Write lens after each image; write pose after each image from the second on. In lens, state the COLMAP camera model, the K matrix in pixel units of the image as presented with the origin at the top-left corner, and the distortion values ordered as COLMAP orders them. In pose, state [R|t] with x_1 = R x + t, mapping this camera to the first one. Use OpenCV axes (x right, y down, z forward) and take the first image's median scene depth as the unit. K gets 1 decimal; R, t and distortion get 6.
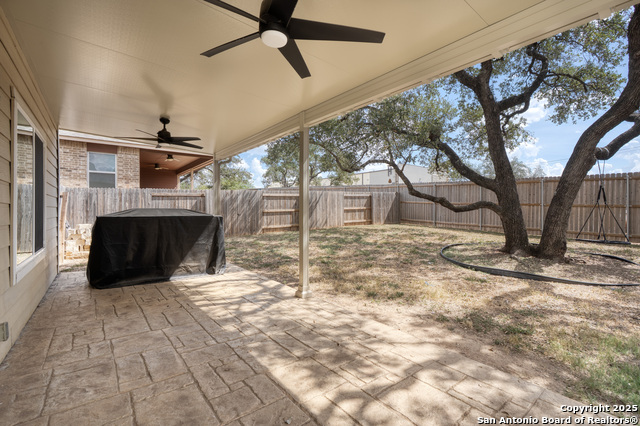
lens RADIAL K [[290.6, 0, 320.9], [0, 290.6, 213.0], [0, 0, 1]] dist [-0.007134, 0.001335]
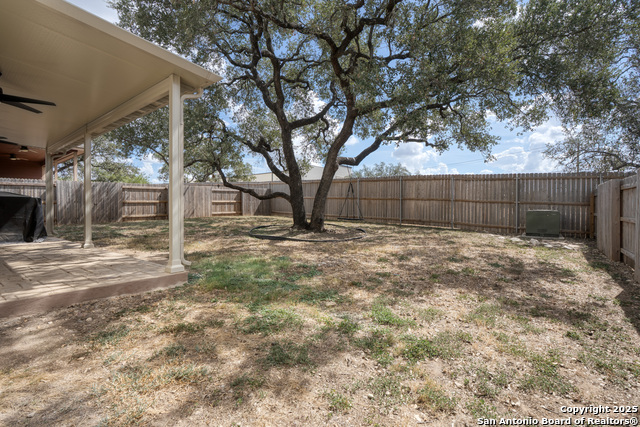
lens RADIAL K [[290.6, 0, 321.9], [0, 290.6, 213.6], [0, 0, 1]] dist [-0.007134, 0.001335]
pose [[0.968530, -0.000380, 0.248898, 0.248762], [-0.000317, 0.999996, 0.002759, 0.034971], [-0.248898, -0.002751, 0.968526, -0.250695]]
